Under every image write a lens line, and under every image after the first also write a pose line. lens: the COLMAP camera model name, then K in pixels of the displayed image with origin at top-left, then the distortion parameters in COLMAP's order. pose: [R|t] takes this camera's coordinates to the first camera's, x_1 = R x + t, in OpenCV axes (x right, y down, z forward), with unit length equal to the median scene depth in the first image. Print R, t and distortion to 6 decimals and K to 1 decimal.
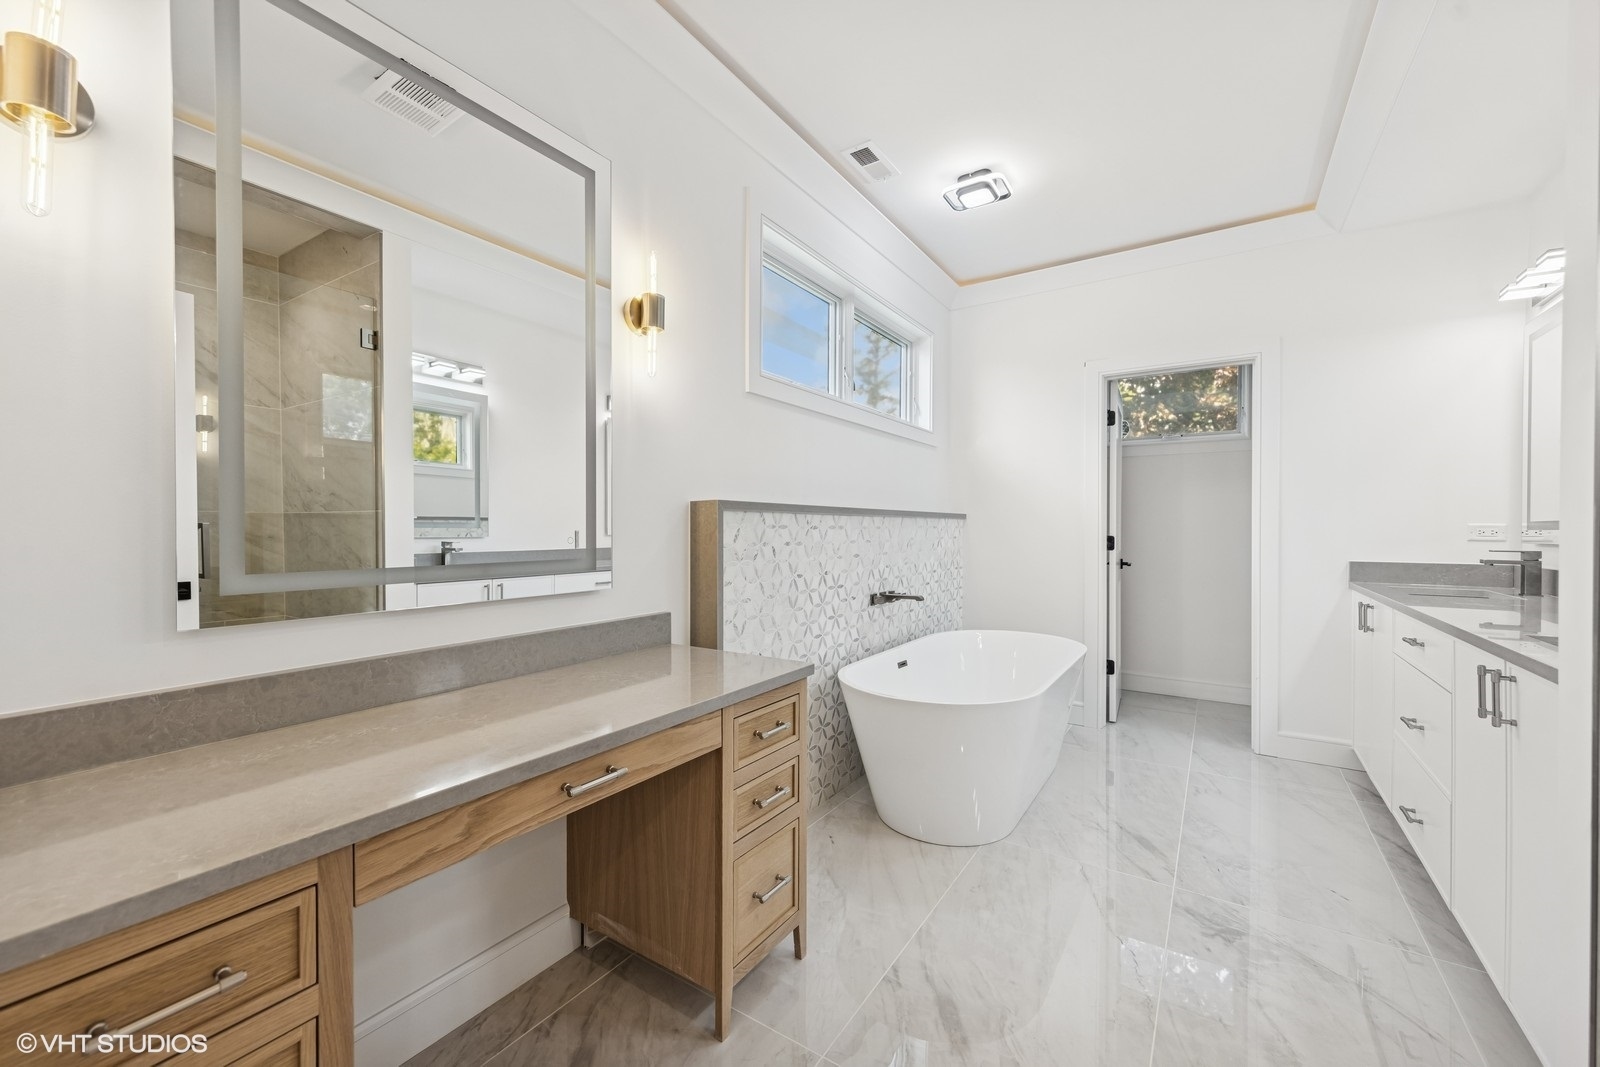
lens RADIAL K [[637.5, 0, 794.4], [0, 637.5, 531.3], [0, 0, 1]] dist [0.000835, -0.000289]
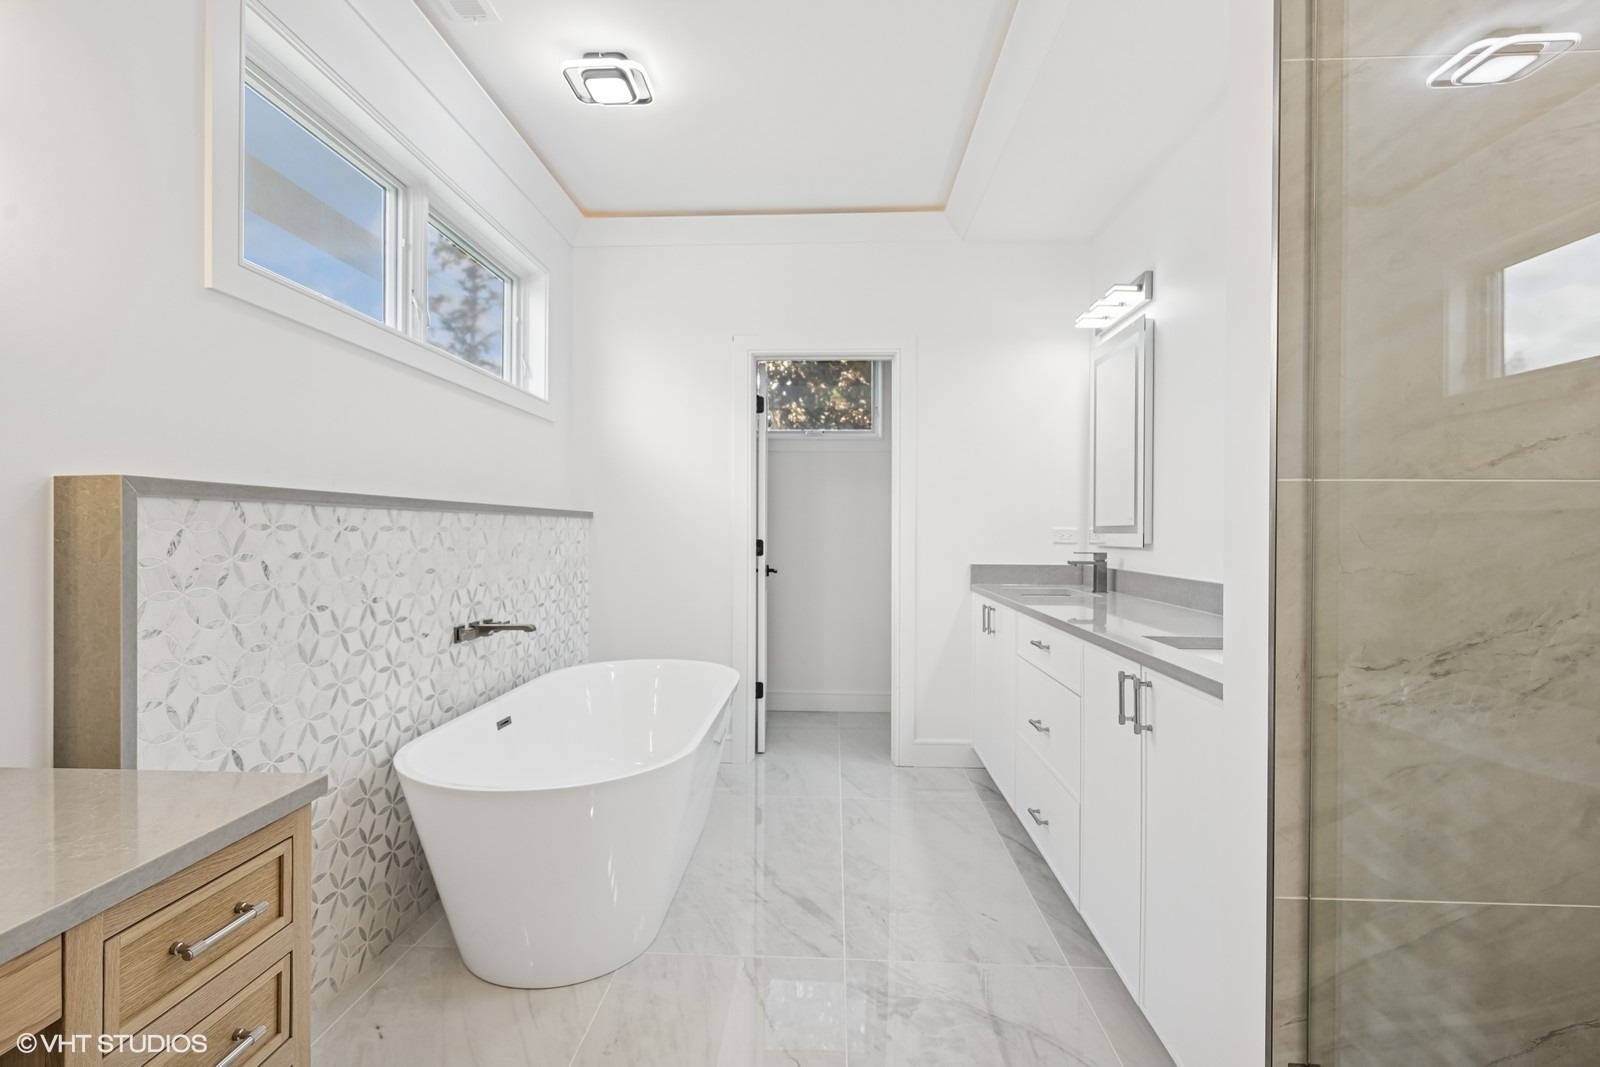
lens RADIAL K [[743.3, 0, 801.6], [0, 743.3, 533.7], [0, 0, 1]] dist [0.014684, 0.000045]
pose [[0.856743, 0.000741, 0.515743, 0.029732], [-0.001333, 0.999999, 0.000778, -0.002063], [-0.515741, -0.001354, 0.856743, 0.143285]]
